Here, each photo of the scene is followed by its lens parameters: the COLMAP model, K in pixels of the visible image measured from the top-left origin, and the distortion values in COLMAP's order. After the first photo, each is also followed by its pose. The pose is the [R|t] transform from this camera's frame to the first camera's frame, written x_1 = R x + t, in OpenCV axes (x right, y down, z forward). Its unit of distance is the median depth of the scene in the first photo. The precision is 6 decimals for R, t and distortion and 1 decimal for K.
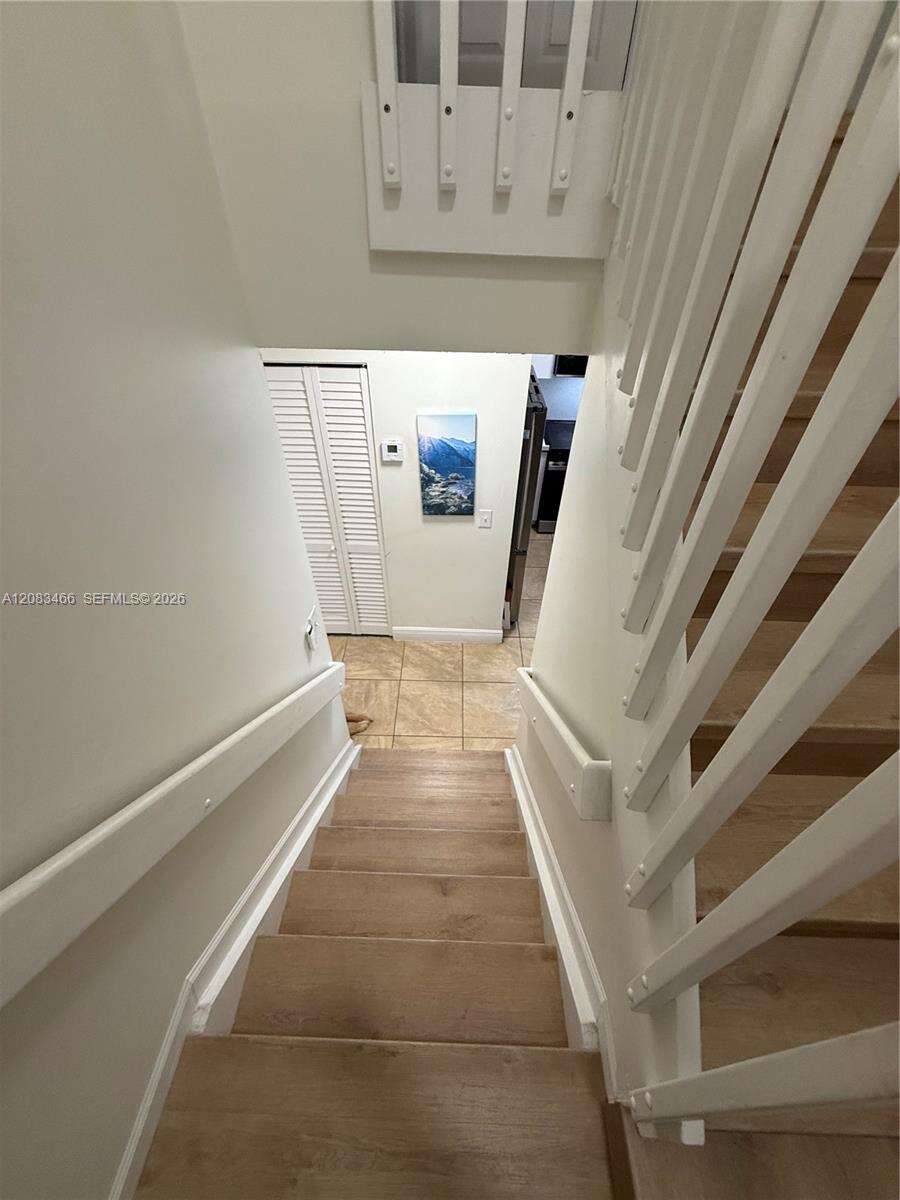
lens RADIAL K [[478.9, 0, 450.8], [0, 478.9, 601.9], [0, 0, 1]] dist [-0.000296, 0.000474]
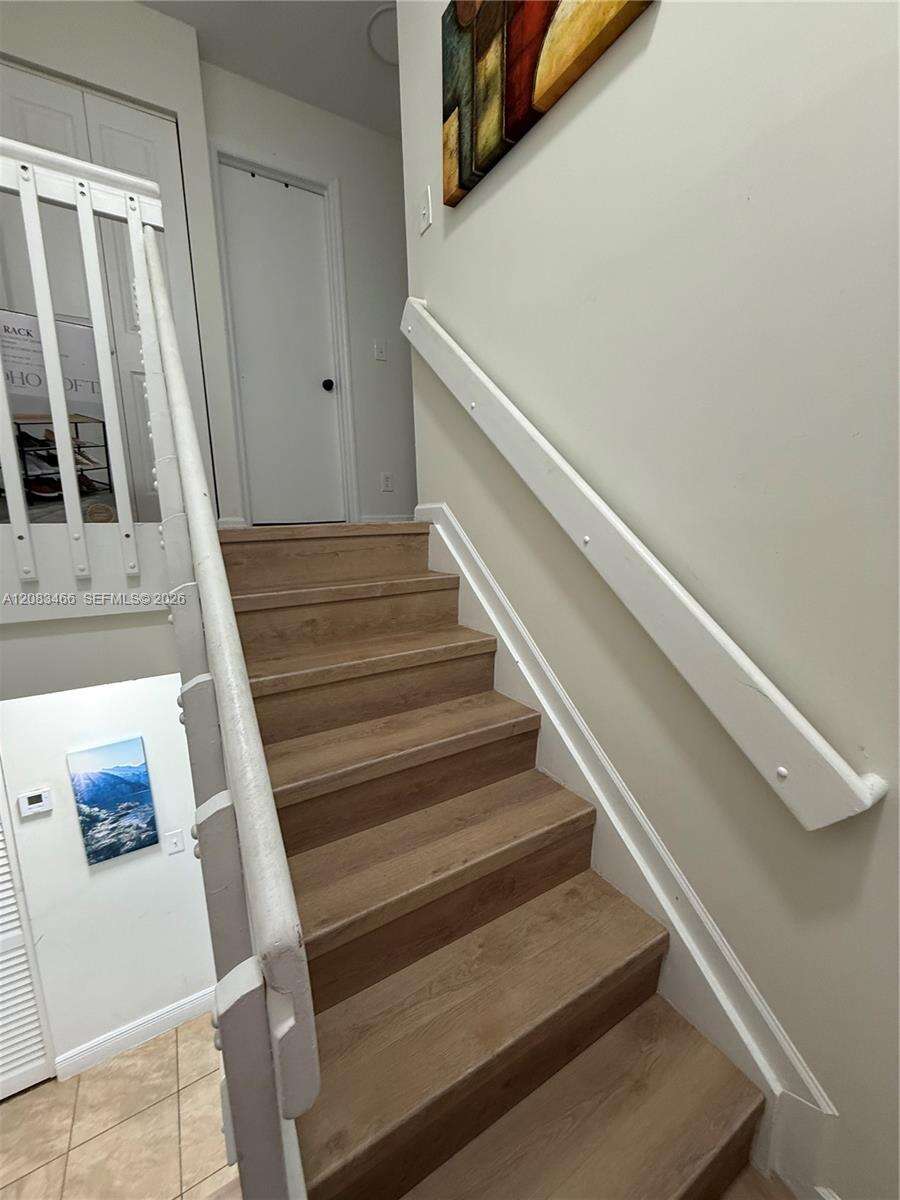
lens RADIAL K [[478.9, 0, 451.6], [0, 478.9, 599.9], [0, 0, 1]] dist [-0.000296, 0.000474]
pose [[0.844306, -0.117601, 0.522798, 0.098470], [0.388621, 0.806105, -0.446283, 0.065905], [-0.368947, 0.579969, 0.726302, -0.111620]]
